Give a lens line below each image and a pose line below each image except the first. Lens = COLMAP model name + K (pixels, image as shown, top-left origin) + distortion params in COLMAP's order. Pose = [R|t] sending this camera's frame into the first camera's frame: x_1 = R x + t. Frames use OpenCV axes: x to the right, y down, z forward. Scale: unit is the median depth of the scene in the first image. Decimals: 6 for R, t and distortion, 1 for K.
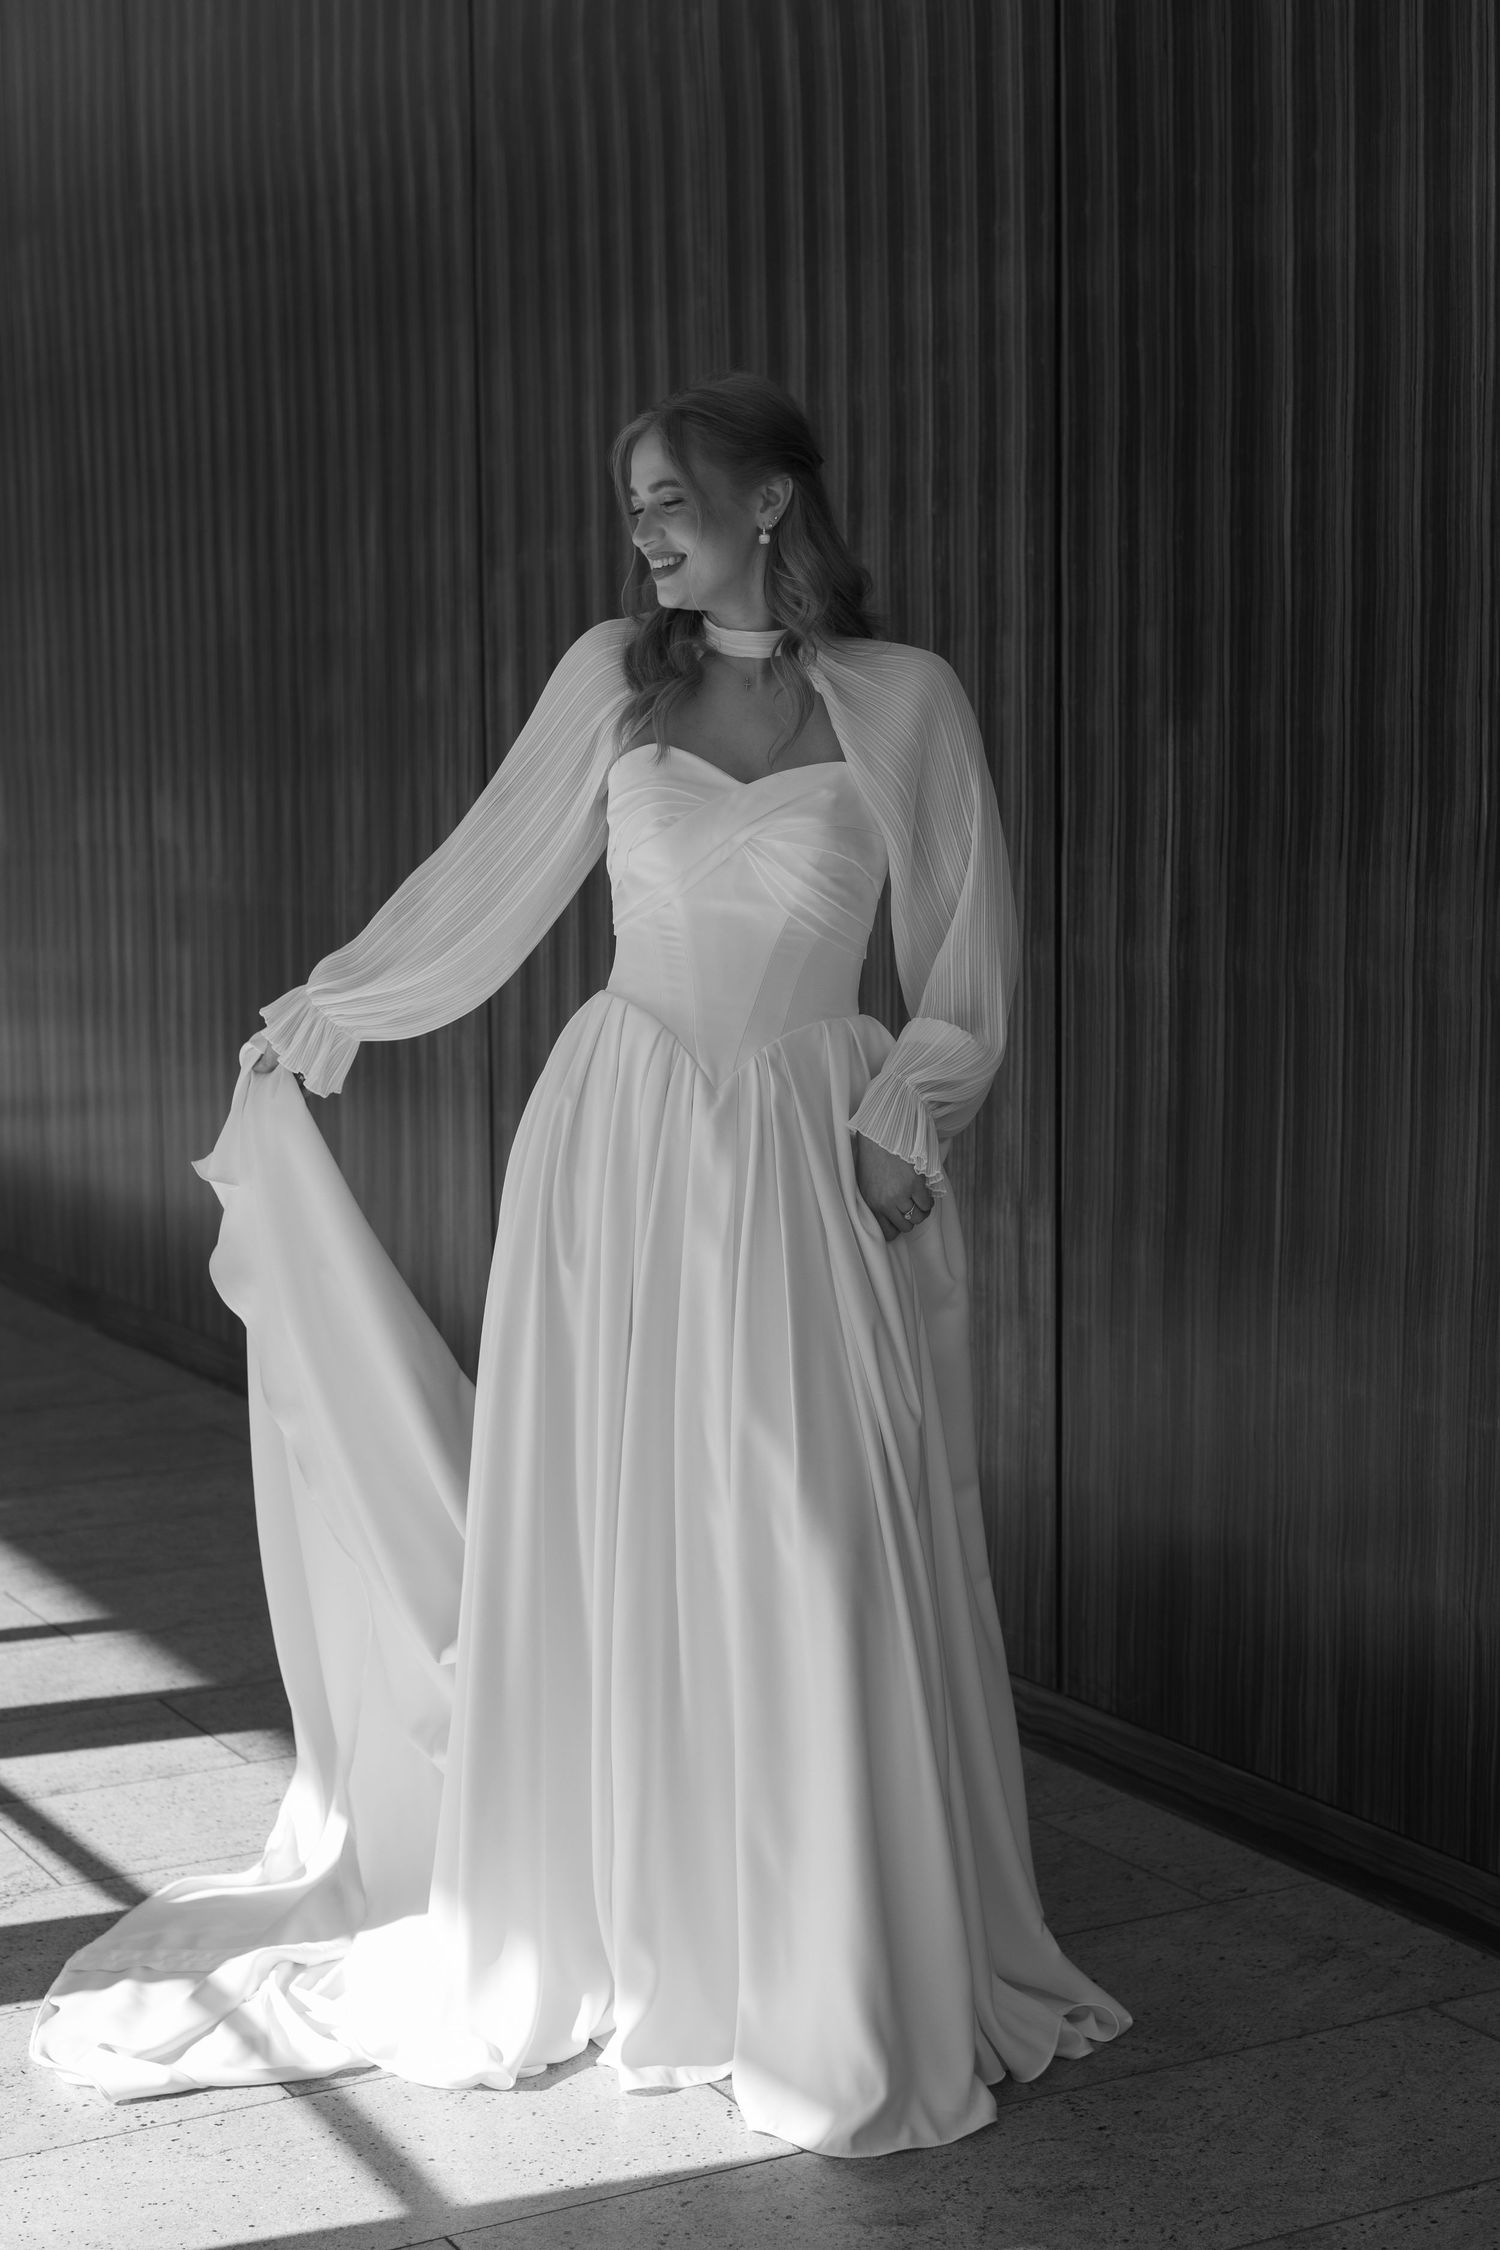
lens RADIAL K [[3460.4, 0, 792.0], [0, 3460.4, 1110.8], [0, 0, 1]] dist [0.012500, -0.024188]
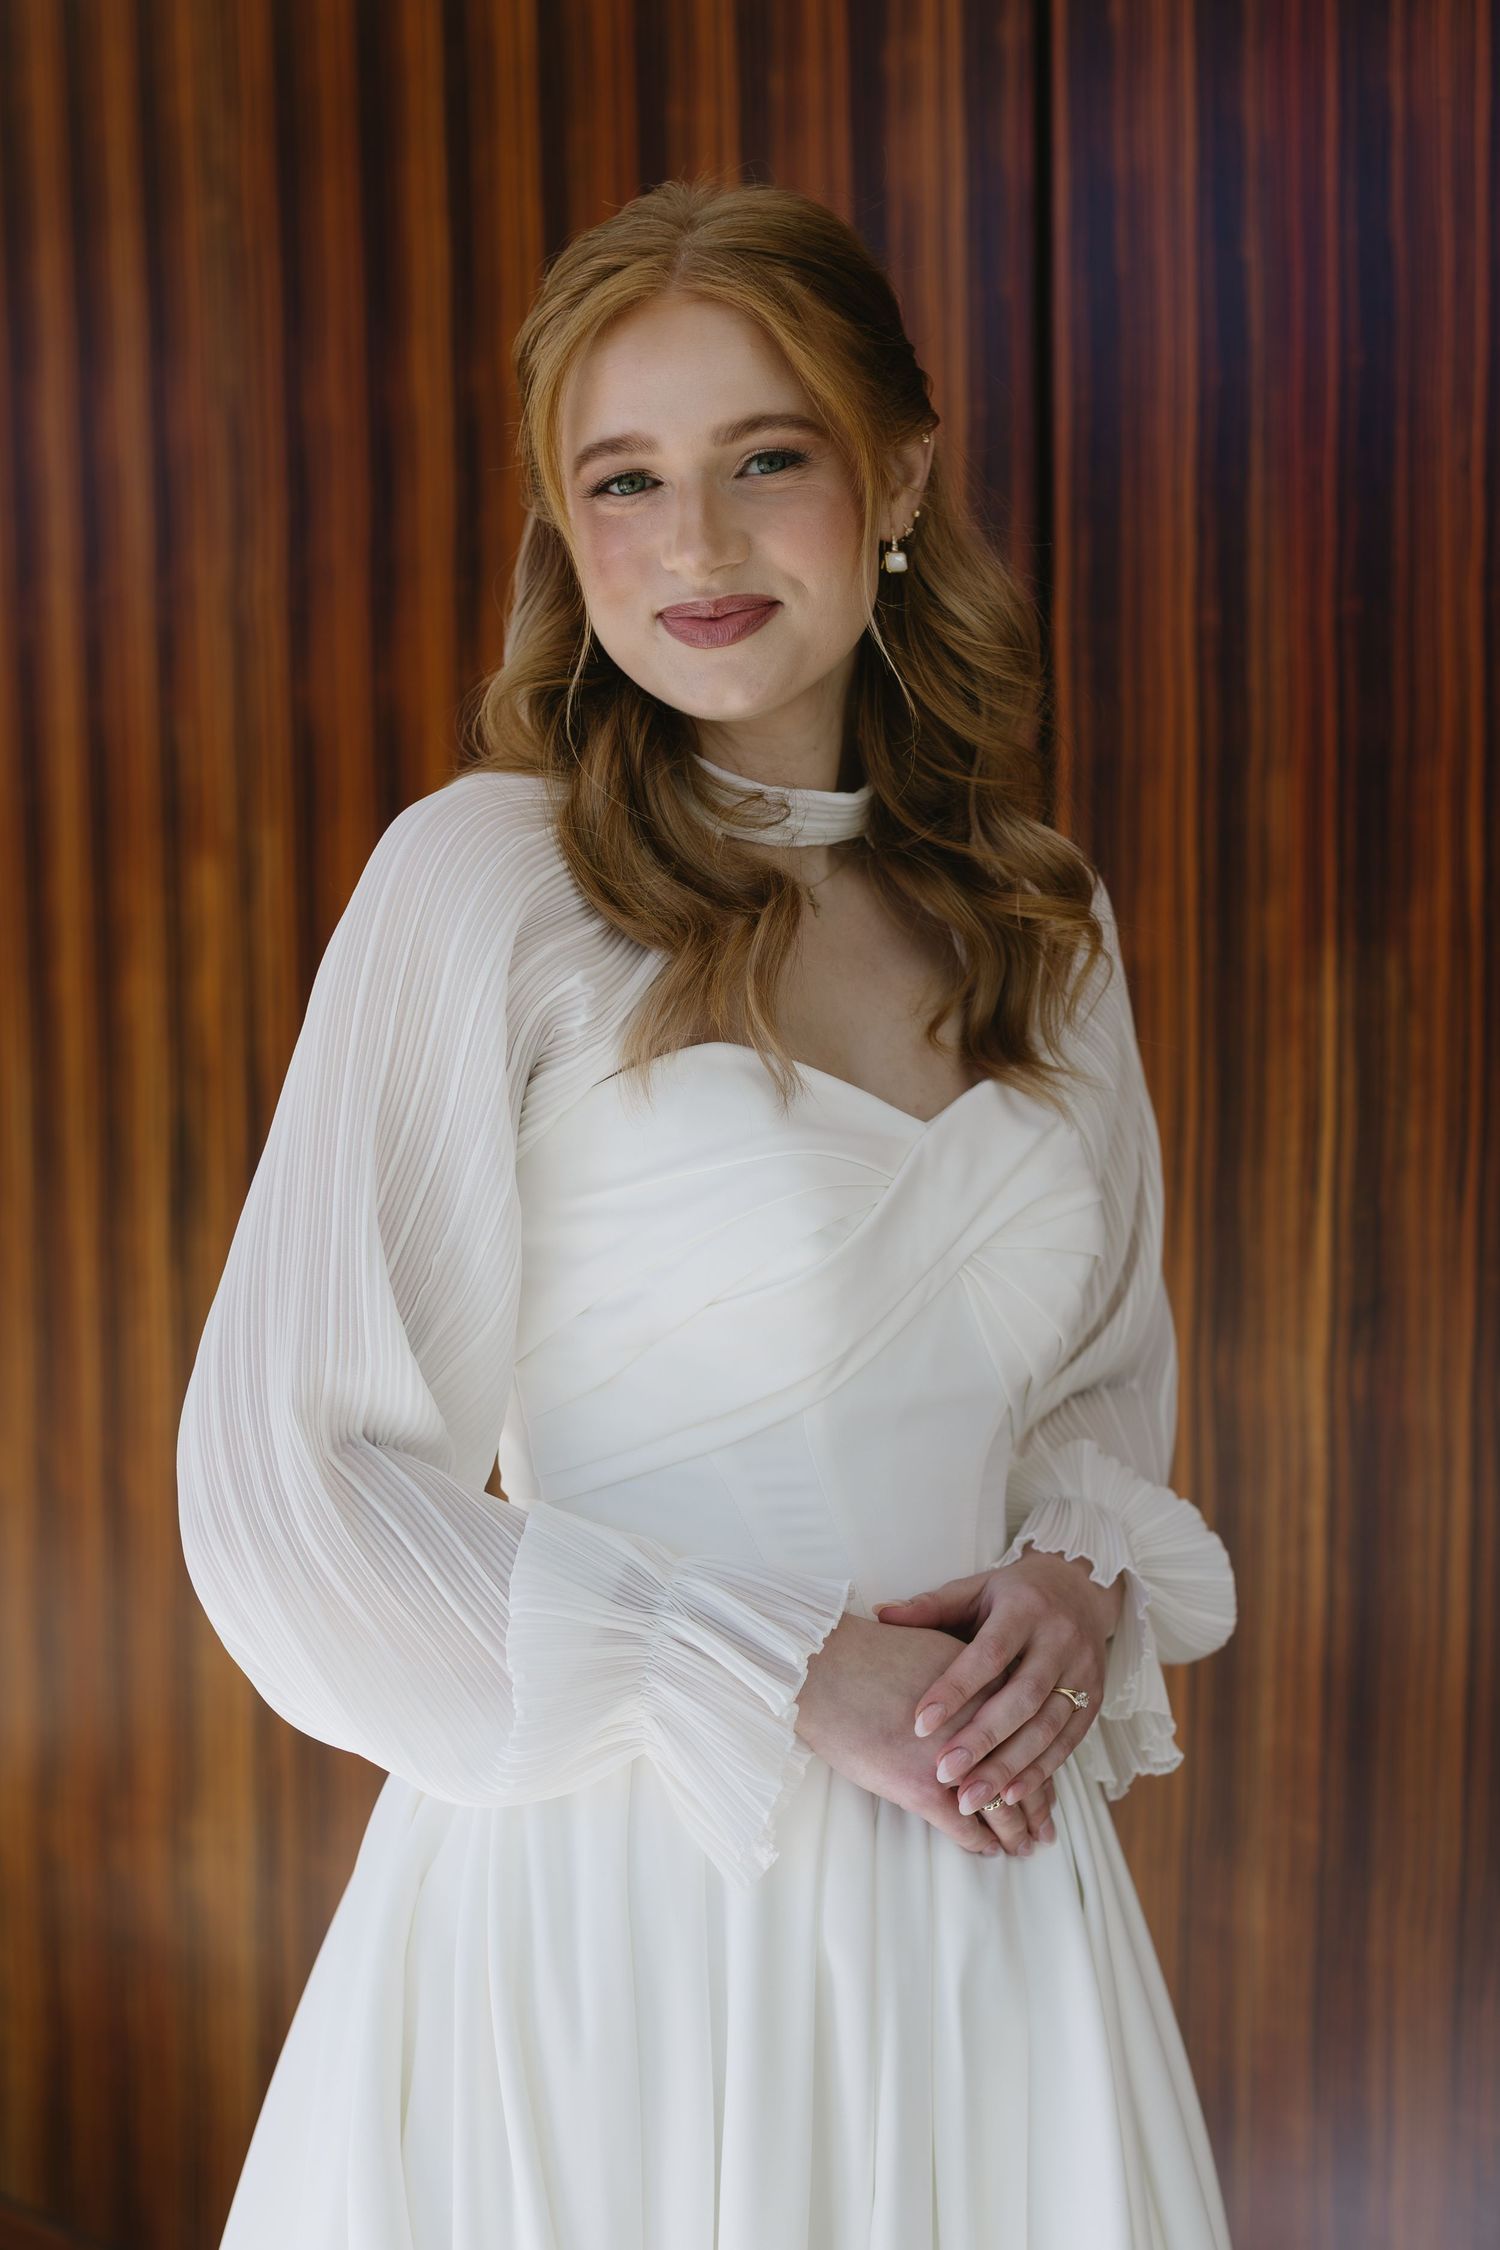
lens RADIAL K [[3653.4, 0, 750.4], [0, 3653.4, 1117.4], [0, 0, 1]] dist [0.041517, -0.111852]
pose [[0.968085, -0.028765, 0.248965, -0.119970], [0.036894, 0.998926, -0.028044, -0.072328], [-0.247891, 0.036334, 0.968106, 0.465956]]
